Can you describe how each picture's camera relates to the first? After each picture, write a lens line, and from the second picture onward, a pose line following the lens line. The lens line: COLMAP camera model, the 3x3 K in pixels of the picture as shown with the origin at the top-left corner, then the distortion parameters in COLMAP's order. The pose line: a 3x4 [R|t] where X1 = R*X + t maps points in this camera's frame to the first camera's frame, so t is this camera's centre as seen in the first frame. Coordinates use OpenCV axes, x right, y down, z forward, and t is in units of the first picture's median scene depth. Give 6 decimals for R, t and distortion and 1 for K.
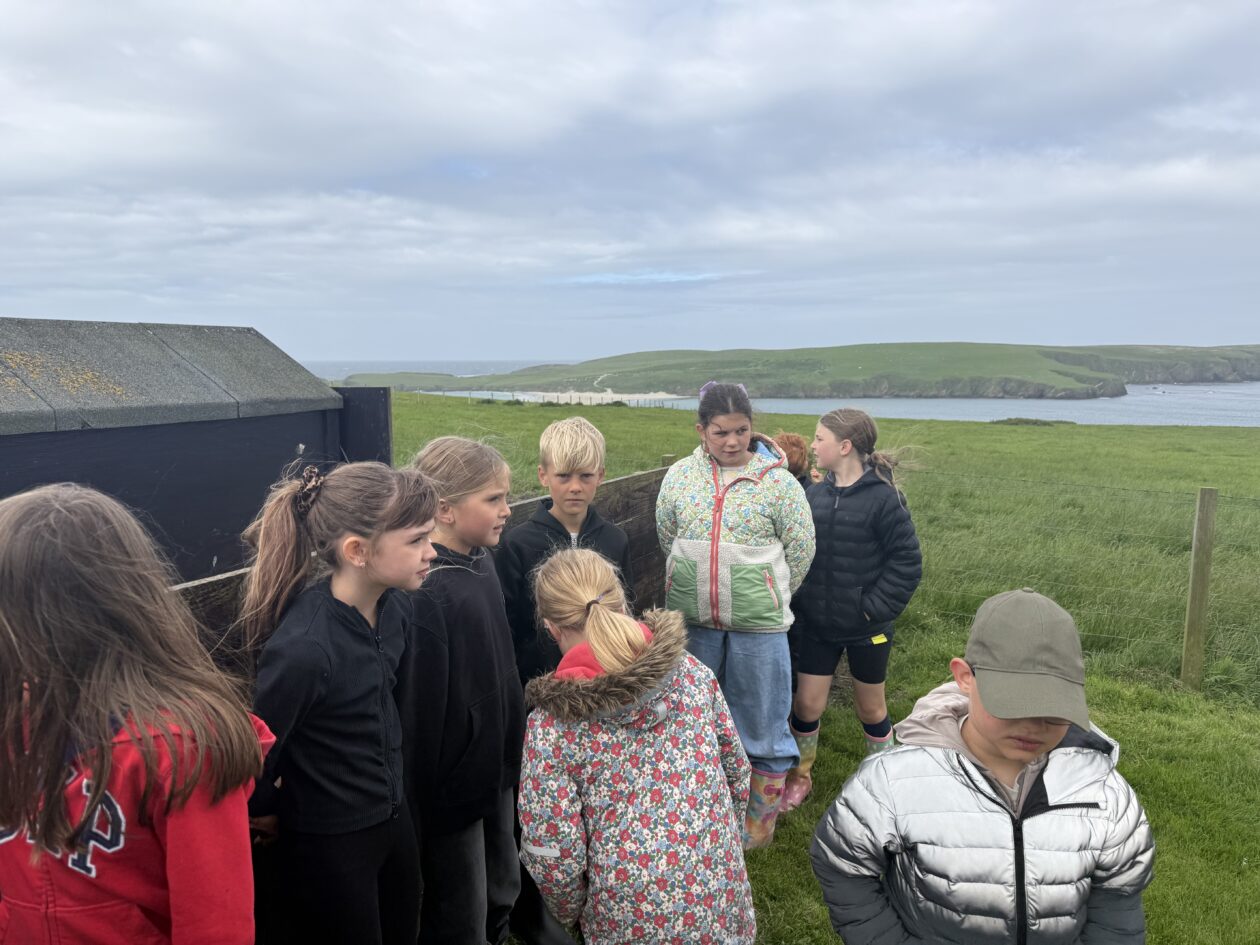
lens RADIAL K [[891.7, 0, 630.0], [0, 891.7, 472.5], [0, 0, 1]] dist [0.007971, -0.013970]
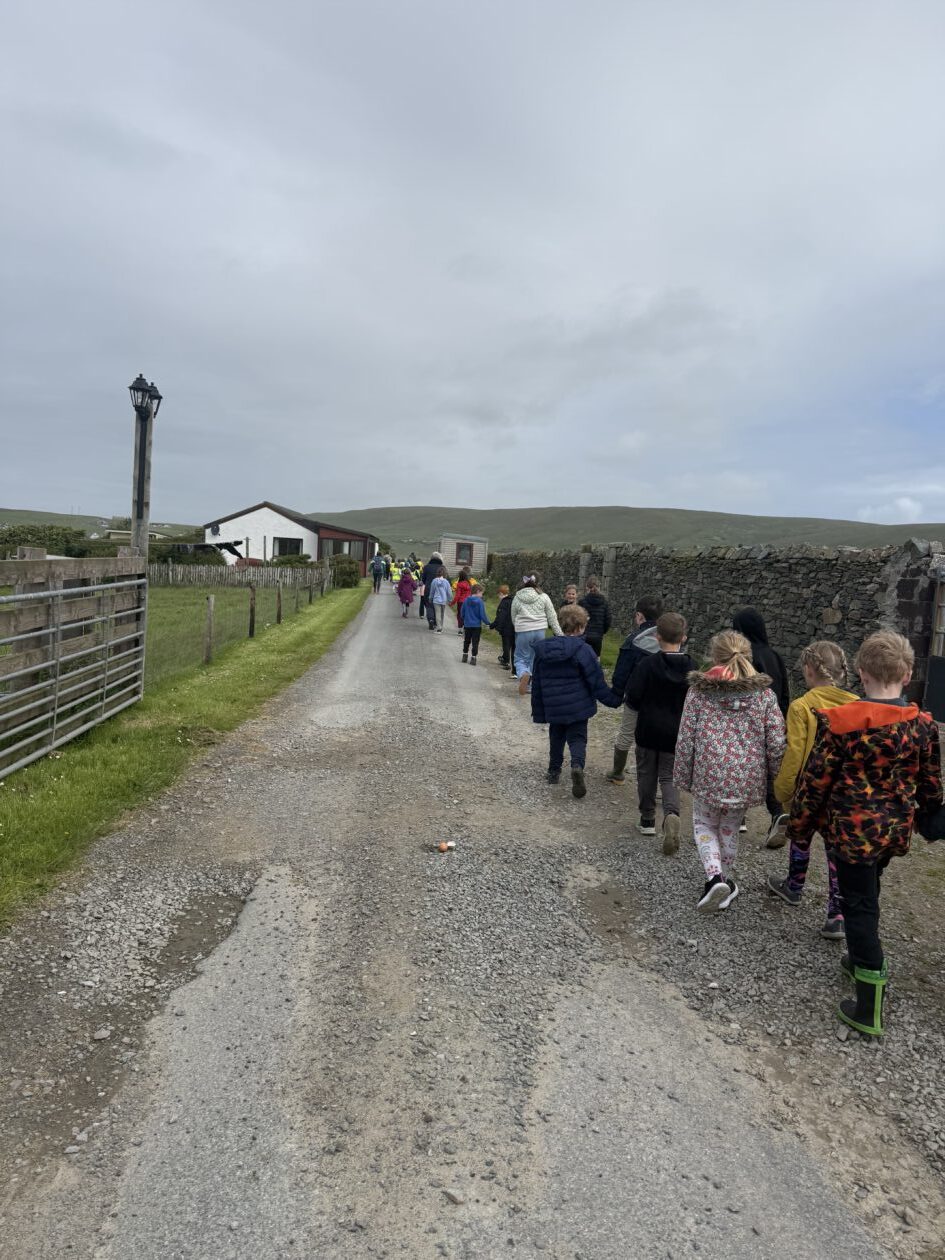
lens RADIAL K [[891.7, 0, 469.6], [0, 891.7, 638.8], [0, 0, 1]] dist [0.007971, -0.013970]
pose [[0.931971, 0.303444, -0.198372, -0.213152], [-0.252998, 0.936293, 0.243612, -0.266508], [0.259657, -0.176852, 0.949369, -1.349018]]
